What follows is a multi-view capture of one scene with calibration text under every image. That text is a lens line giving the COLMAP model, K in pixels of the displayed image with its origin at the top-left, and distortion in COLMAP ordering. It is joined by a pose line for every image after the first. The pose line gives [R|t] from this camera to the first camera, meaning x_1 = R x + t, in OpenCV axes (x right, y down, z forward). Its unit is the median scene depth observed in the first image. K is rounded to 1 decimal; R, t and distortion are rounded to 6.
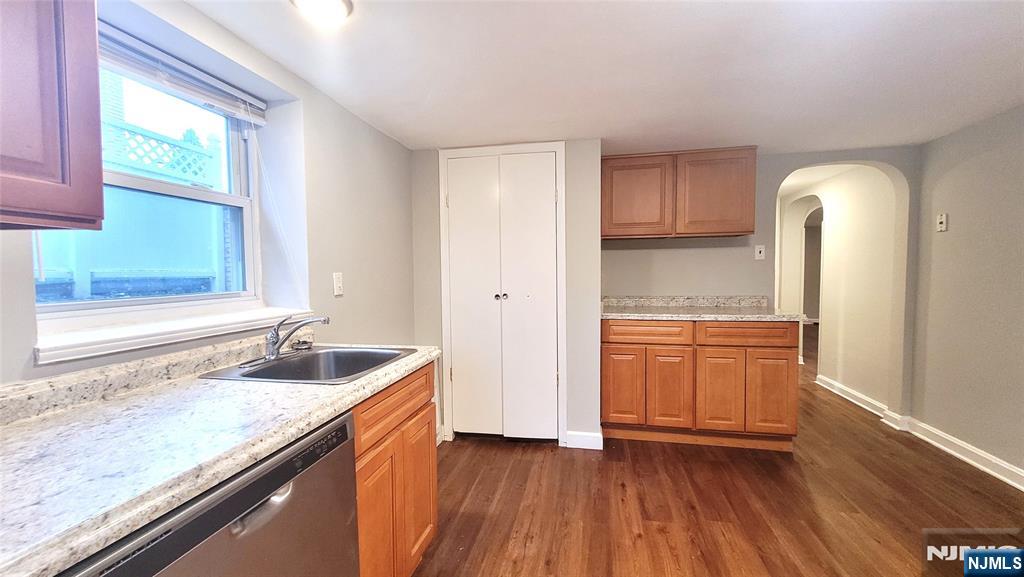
lens RADIAL K [[386.5, 0, 512.0], [0, 386.5, 288.5], [0, 0, 1]] dist [0.001178, 0.000026]
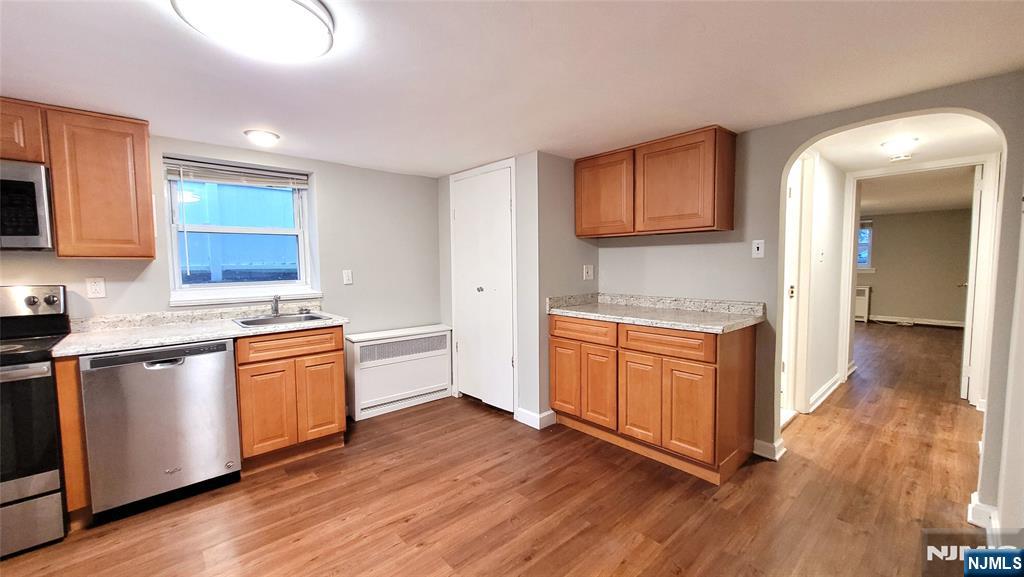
lens RADIAL K [[387.8, 0, 518.7], [0, 387.8, 287.3], [0, 0, 1]] dist [-0.000146, -0.000104]
pose [[0.822186, 0.040496, -0.567776, 0.808128], [-0.024904, 0.999070, 0.035194, -0.033574], [0.568673, -0.014797, 0.822430, 0.046980]]
